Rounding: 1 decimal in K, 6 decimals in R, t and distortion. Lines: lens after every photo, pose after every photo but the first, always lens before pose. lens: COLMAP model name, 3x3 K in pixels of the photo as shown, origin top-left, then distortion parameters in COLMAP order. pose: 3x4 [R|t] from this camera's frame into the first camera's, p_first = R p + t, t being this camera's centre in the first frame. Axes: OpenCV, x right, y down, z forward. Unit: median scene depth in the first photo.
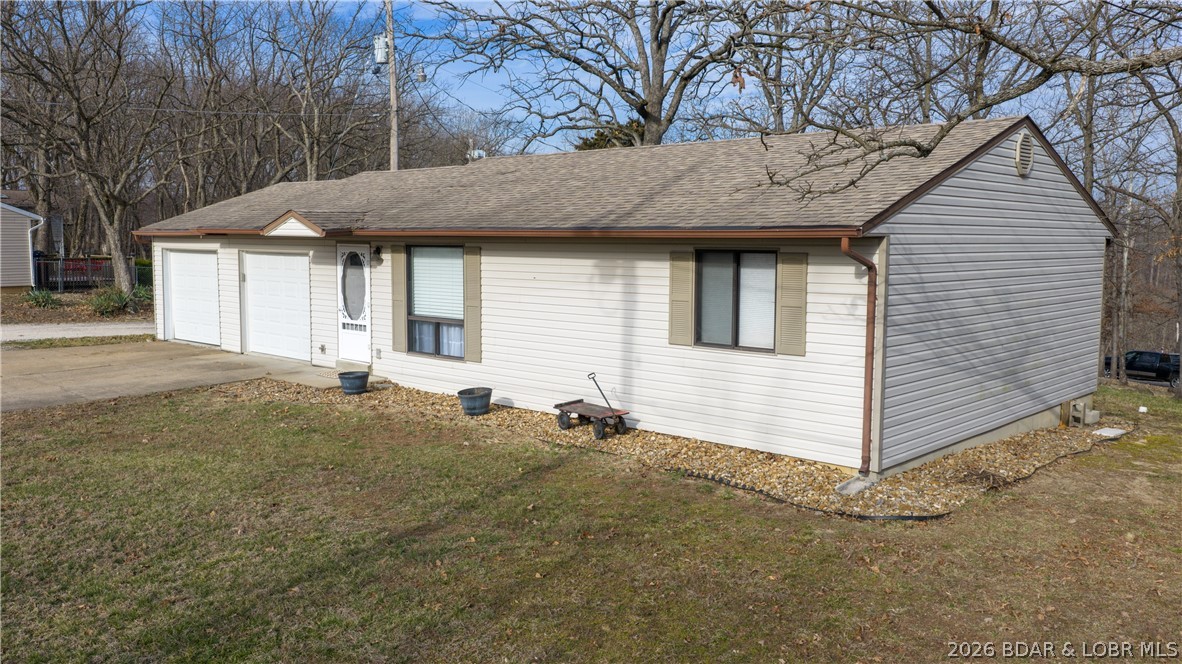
lens RADIAL K [[963.3, 0, 590.0], [0, 963.3, 331.9], [0, 0, 1]] dist [0.013891, -0.039023]
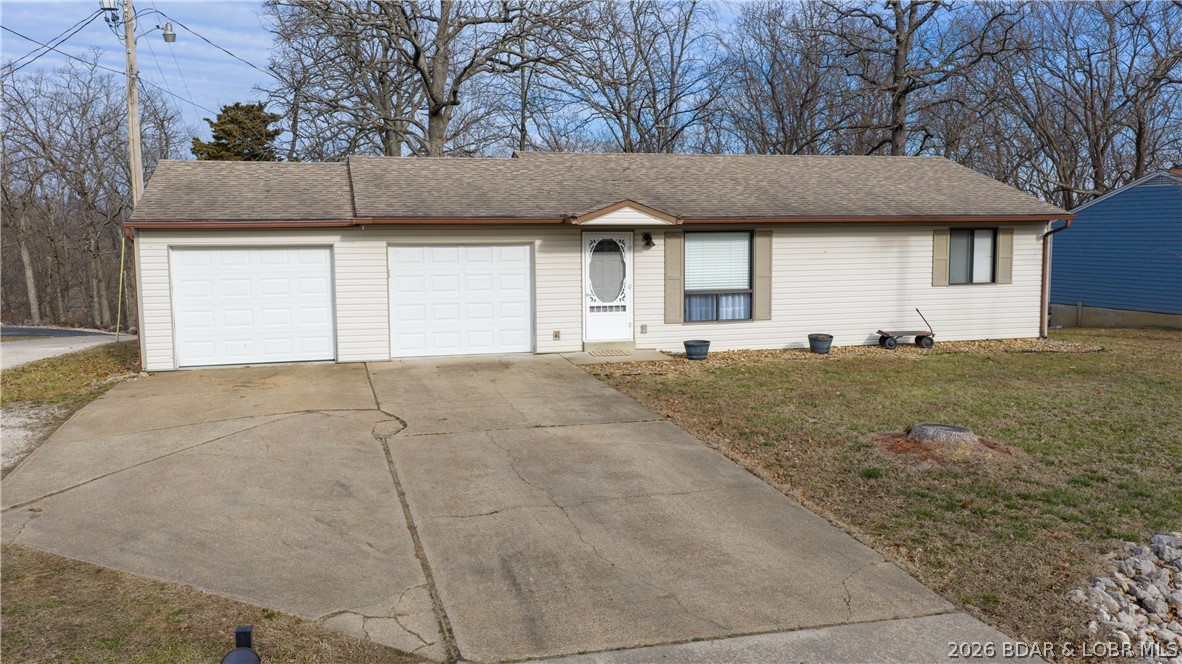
lens RADIAL K [[963.3, 0, 589.3], [0, 963.3, 332.7], [0, 0, 1]] dist [0.013891, -0.039023]
pose [[0.541487, -0.101503, 0.834559, -1.276721], [0.093837, 0.993779, 0.059983, -0.049680], [-0.835456, 0.045833, 0.547643, 0.470173]]
